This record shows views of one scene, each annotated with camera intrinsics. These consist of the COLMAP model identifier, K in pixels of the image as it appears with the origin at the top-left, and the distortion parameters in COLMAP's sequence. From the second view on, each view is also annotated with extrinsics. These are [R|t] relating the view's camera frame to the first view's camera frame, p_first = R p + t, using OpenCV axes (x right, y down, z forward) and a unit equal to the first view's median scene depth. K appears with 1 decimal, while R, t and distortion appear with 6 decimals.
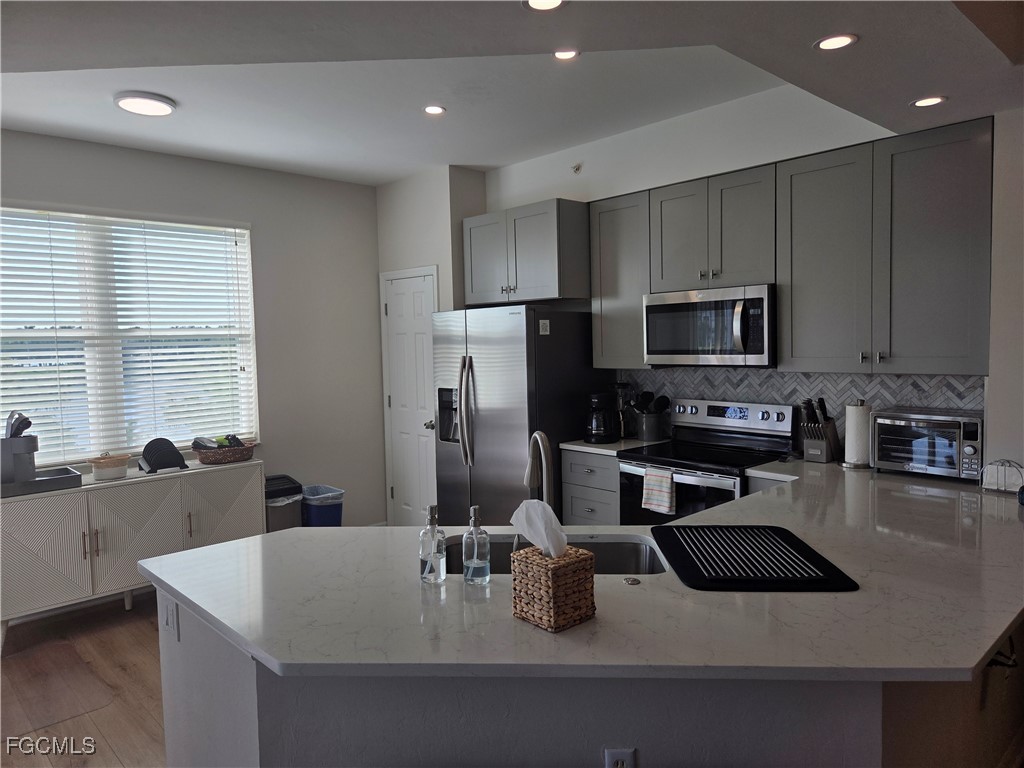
lens RADIAL K [[681.6, 0, 514.1], [0, 681.6, 377.6], [0, 0, 1]] dist [0.087611, -0.098587]
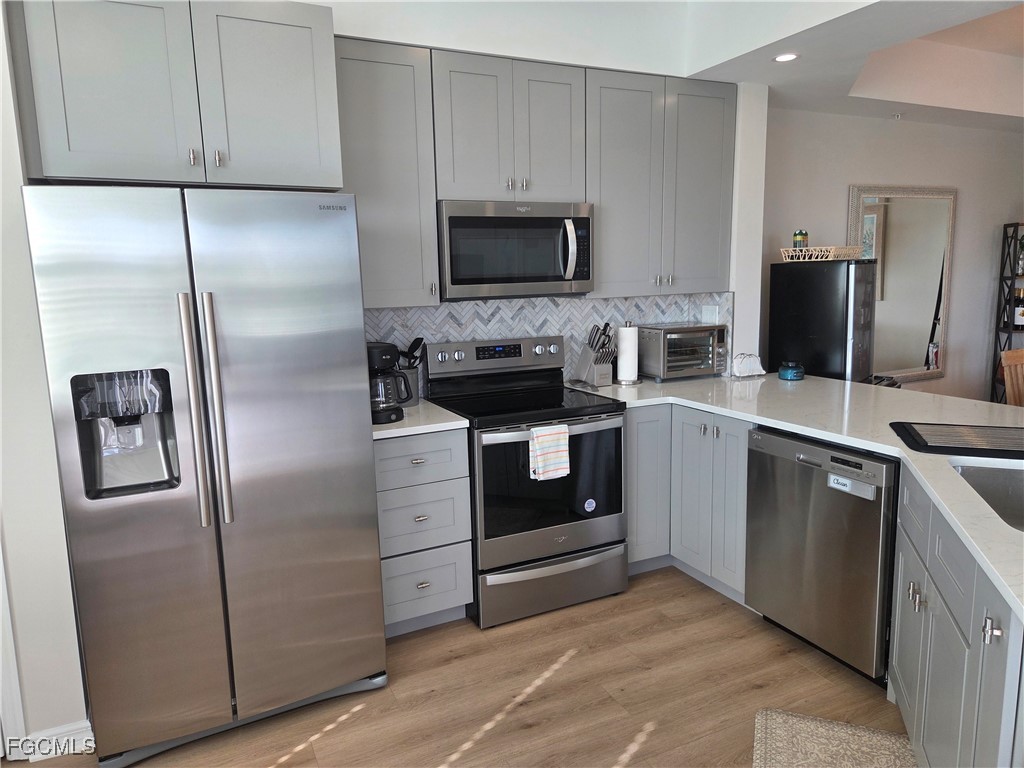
lens RADIAL K [[705.3, 0, 512.0], [0, 705.3, 384.0], [0, 0, 1]] dist [0.009053, 0.001230]
pose [[0.290387, -0.132507, 0.947691, -0.574860], [0.076717, 0.990402, 0.114971, -0.010963], [-0.953829, 0.039318, 0.297765, 0.809526]]
